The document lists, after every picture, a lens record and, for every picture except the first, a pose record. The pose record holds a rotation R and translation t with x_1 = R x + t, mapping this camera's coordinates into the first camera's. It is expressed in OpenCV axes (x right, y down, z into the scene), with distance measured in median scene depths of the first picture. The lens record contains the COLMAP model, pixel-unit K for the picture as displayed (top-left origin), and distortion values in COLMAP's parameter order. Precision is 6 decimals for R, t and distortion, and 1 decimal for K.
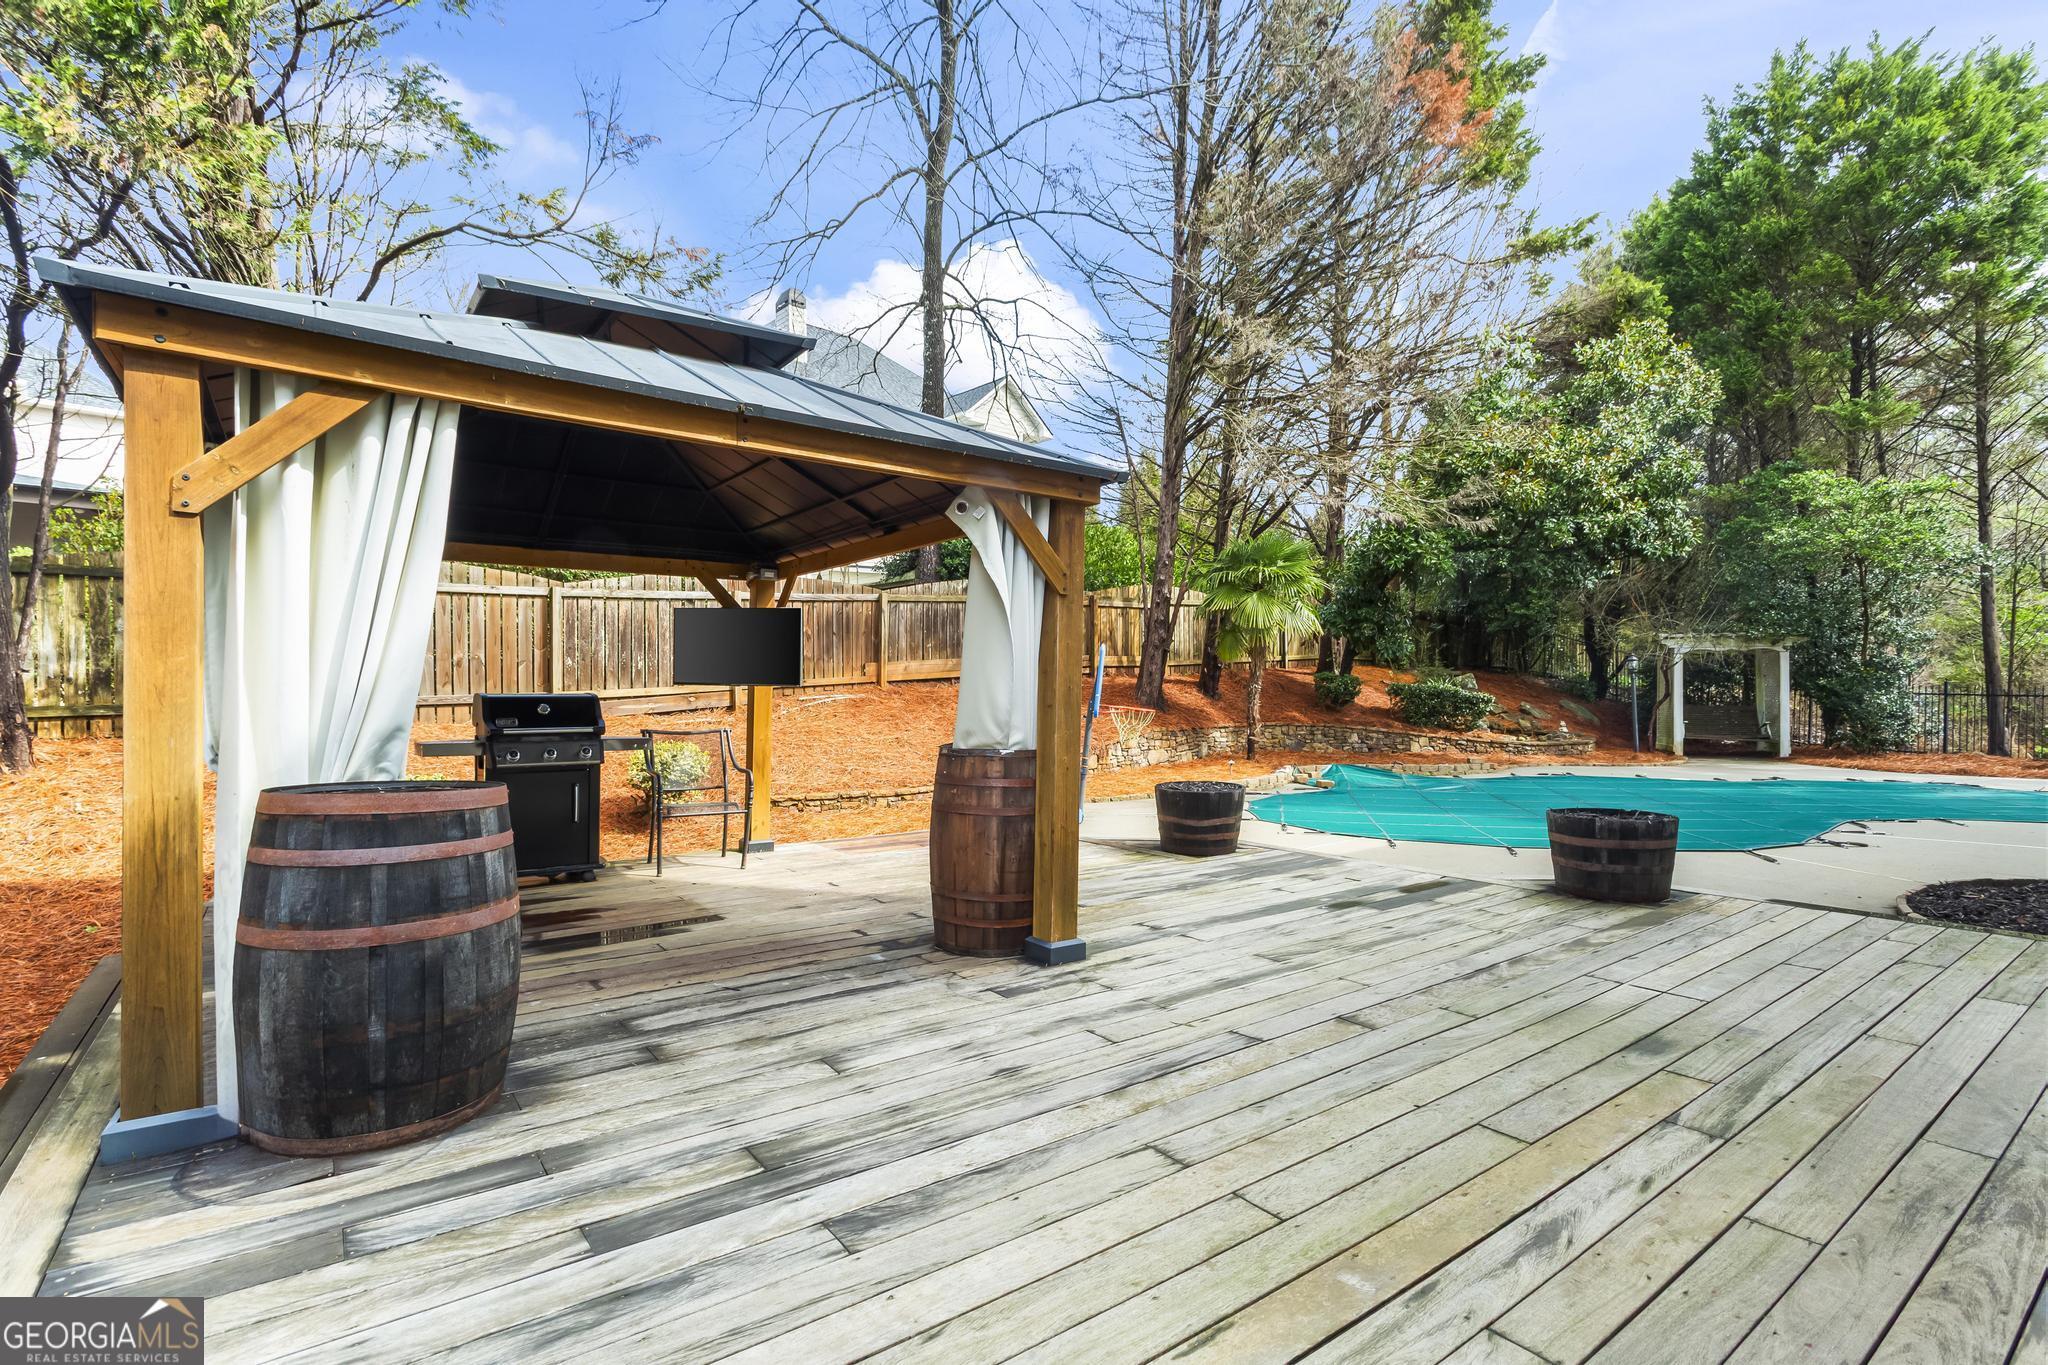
lens RADIAL K [[964.6, 0, 1022.7], [0, 964.6, 696.0], [0, 0, 1]] dist [0.000182, 0.000944]
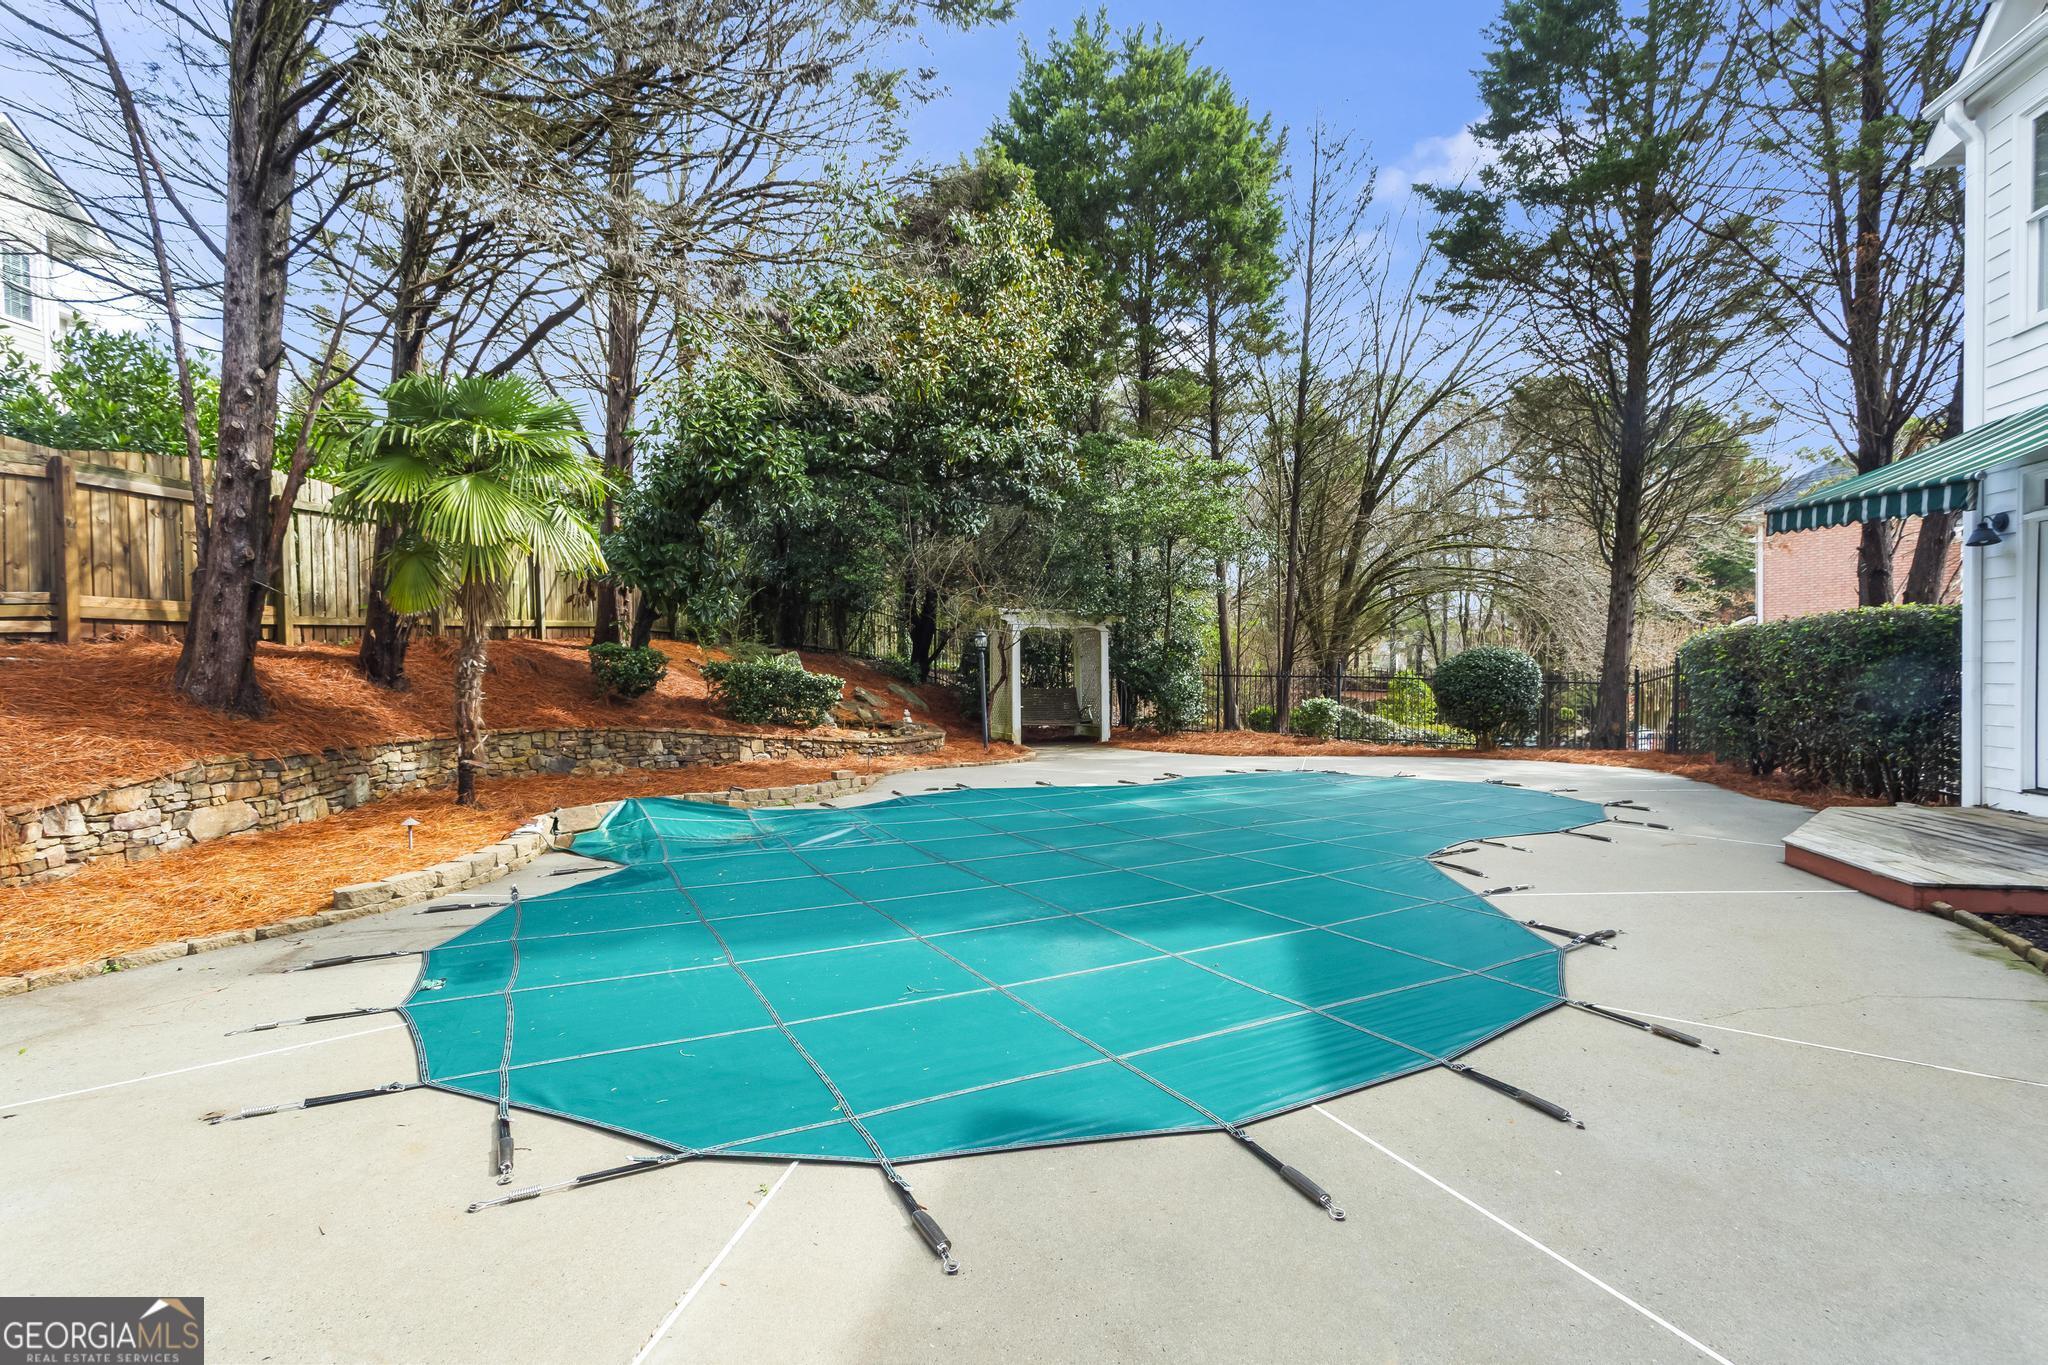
lens RADIAL K [[969.2, 0, 1024.0], [0, 969.2, 682.5], [0, 0, 1]] dist [0.013699, 0.000433]
pose [[0.751969, -0.008353, 0.659145, 0.102949], [0.007297, 0.999964, 0.004348, 0.000084], [-0.659158, 0.001540, 0.752003, 0.355462]]
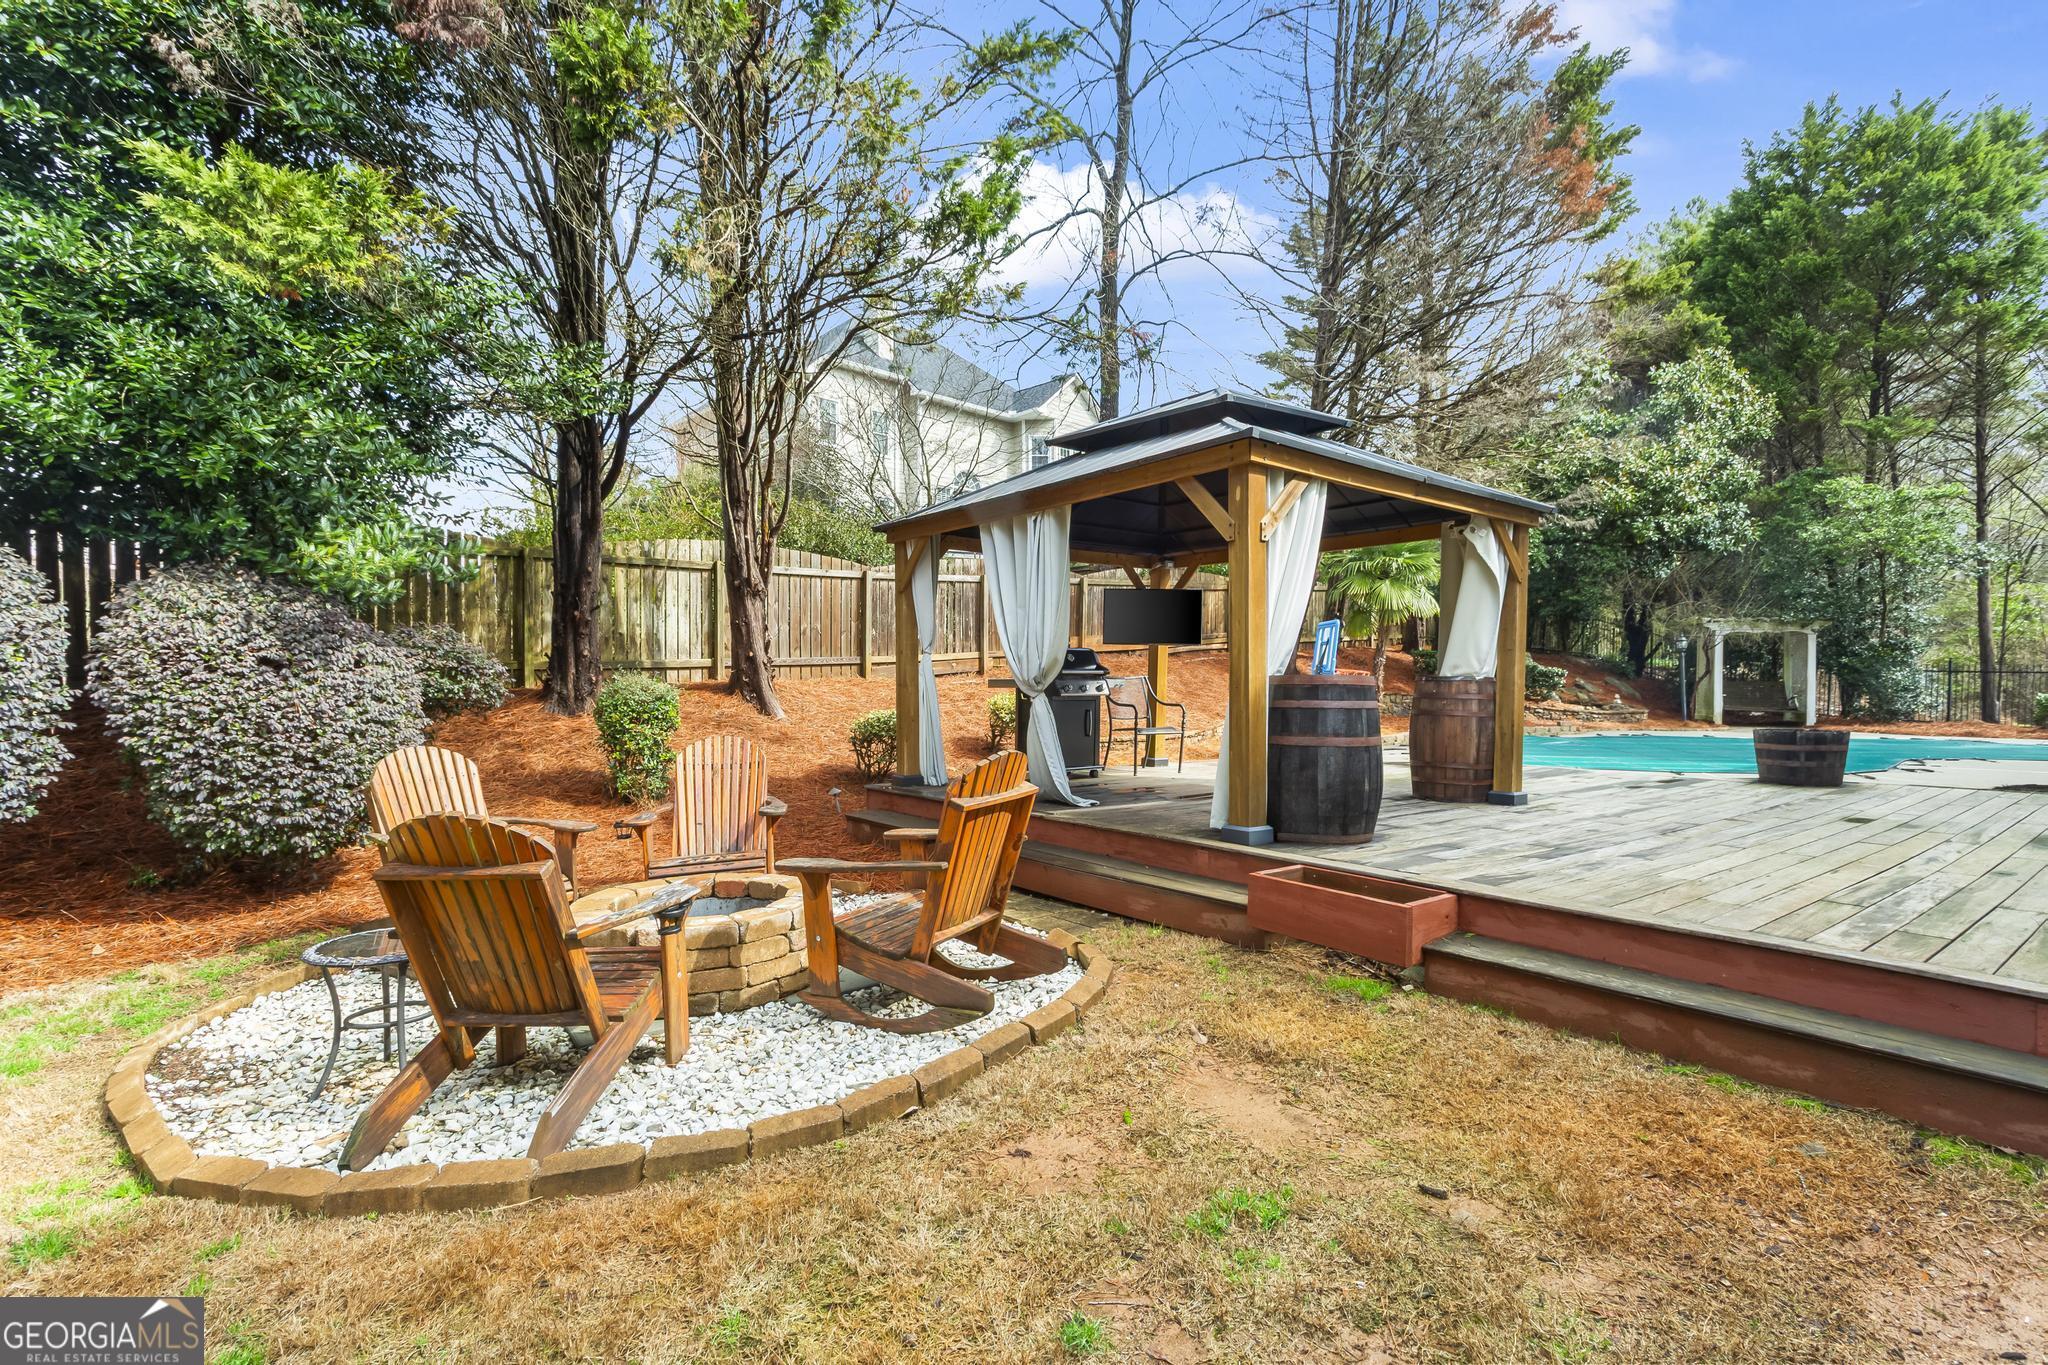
lens RADIAL K [[973.4, 0, 1022.0], [0, 973.4, 691.9], [0, 0, 1]] dist [0.002427, 0.000882]
pose [[0.999645, 0.004972, 0.026159, -0.195324], [-0.005282, 0.999916, 0.011806, 0.015482], [-0.026098, -0.011940, 0.999588, -0.148072]]
